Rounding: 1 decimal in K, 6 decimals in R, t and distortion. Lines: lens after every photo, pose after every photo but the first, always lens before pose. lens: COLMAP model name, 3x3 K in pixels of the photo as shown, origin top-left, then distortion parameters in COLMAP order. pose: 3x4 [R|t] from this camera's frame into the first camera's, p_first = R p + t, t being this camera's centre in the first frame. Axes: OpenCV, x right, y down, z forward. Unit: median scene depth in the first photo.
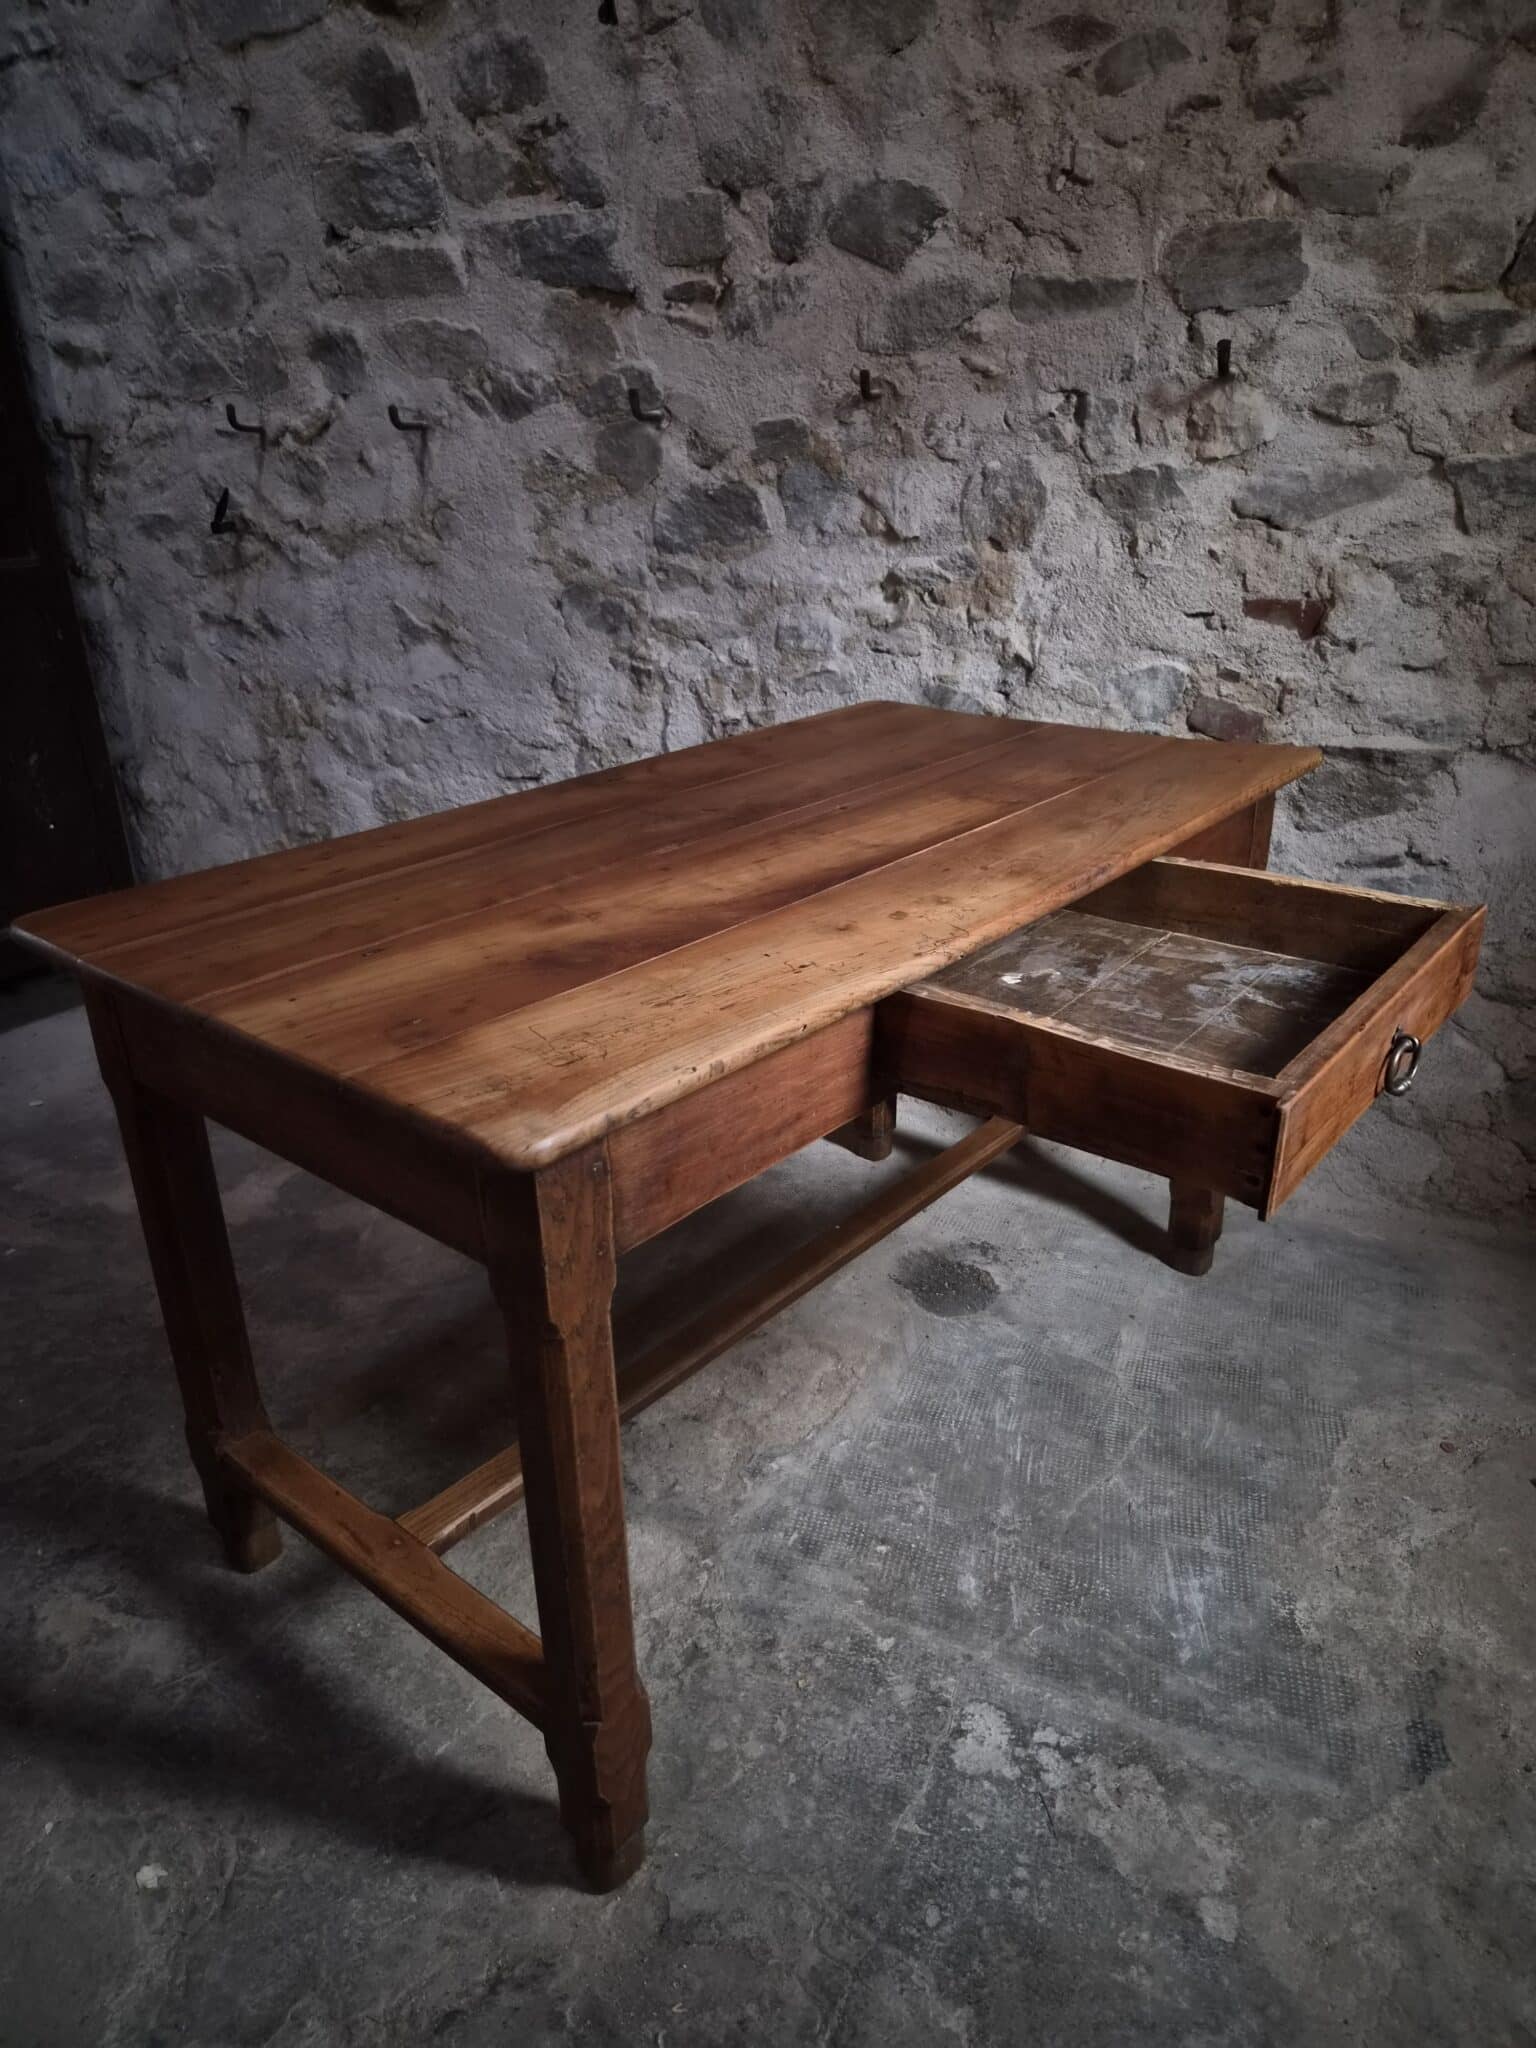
lens RADIAL K [[1365.7, 0, 776.9], [0, 1365.7, 1018.1], [0, 0, 1]] dist [0.062036, -0.045395]
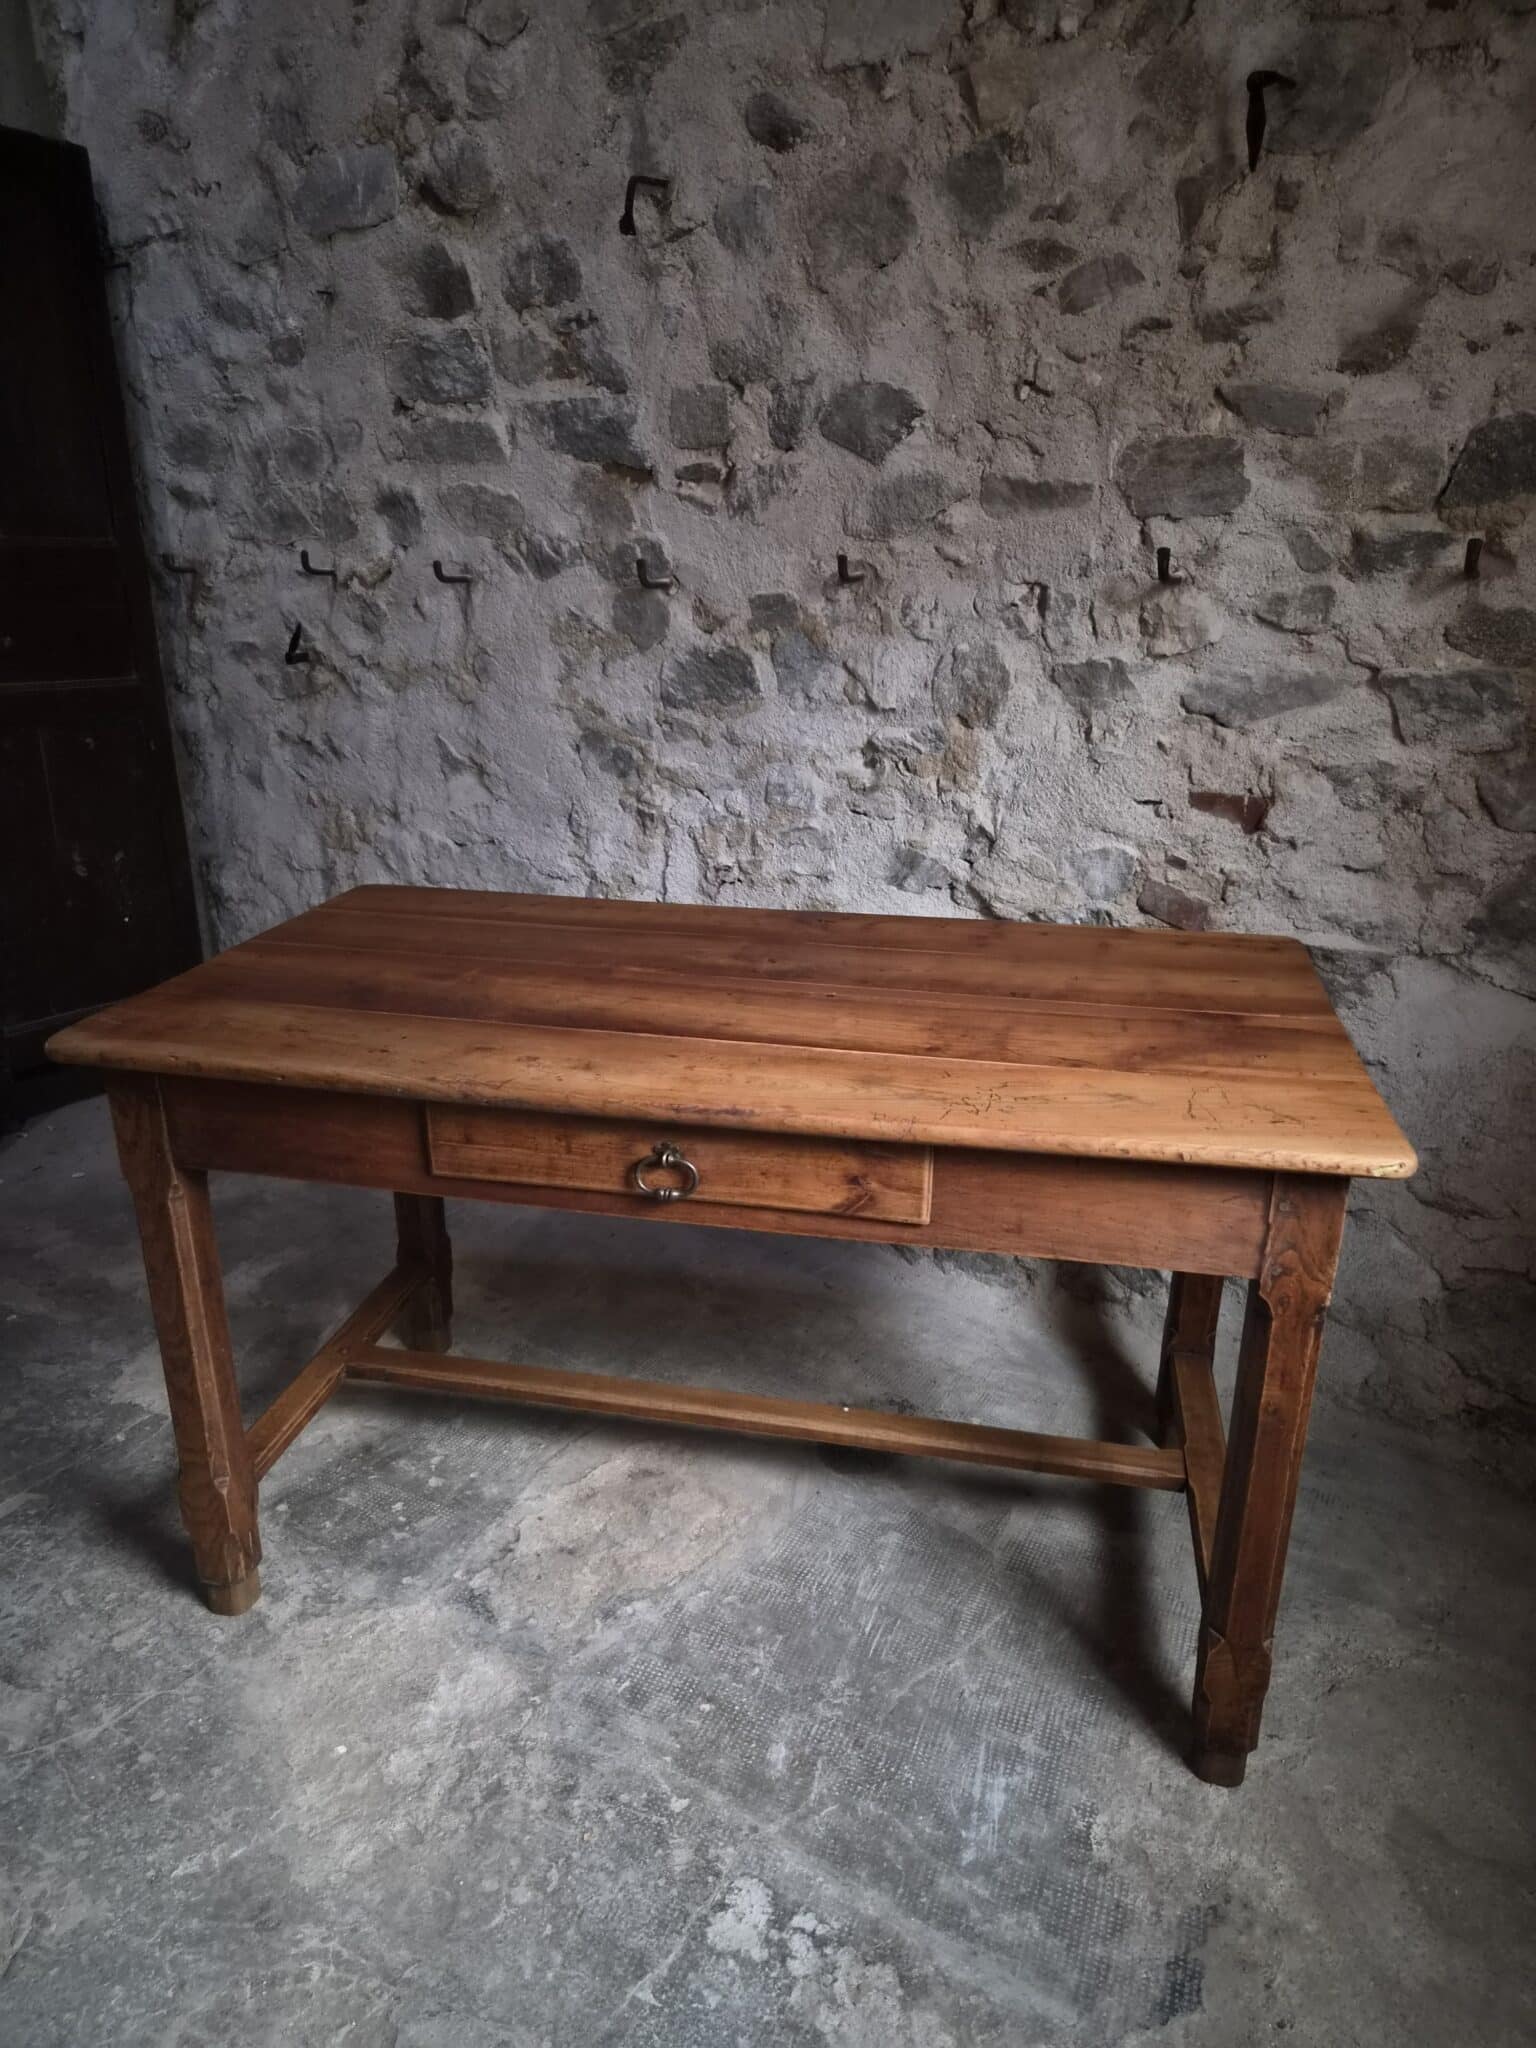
lens RADIAL K [[1363.7, 0, 775.5], [0, 1363.7, 1045.1], [0, 0, 1]] dist [0.070103, -0.055104]
pose [[0.991200, 0.072874, -0.110508, 0.157270], [-0.077897, 0.996083, -0.041837, -0.049460], [0.107026, 0.050077, 0.992994, -0.027599]]
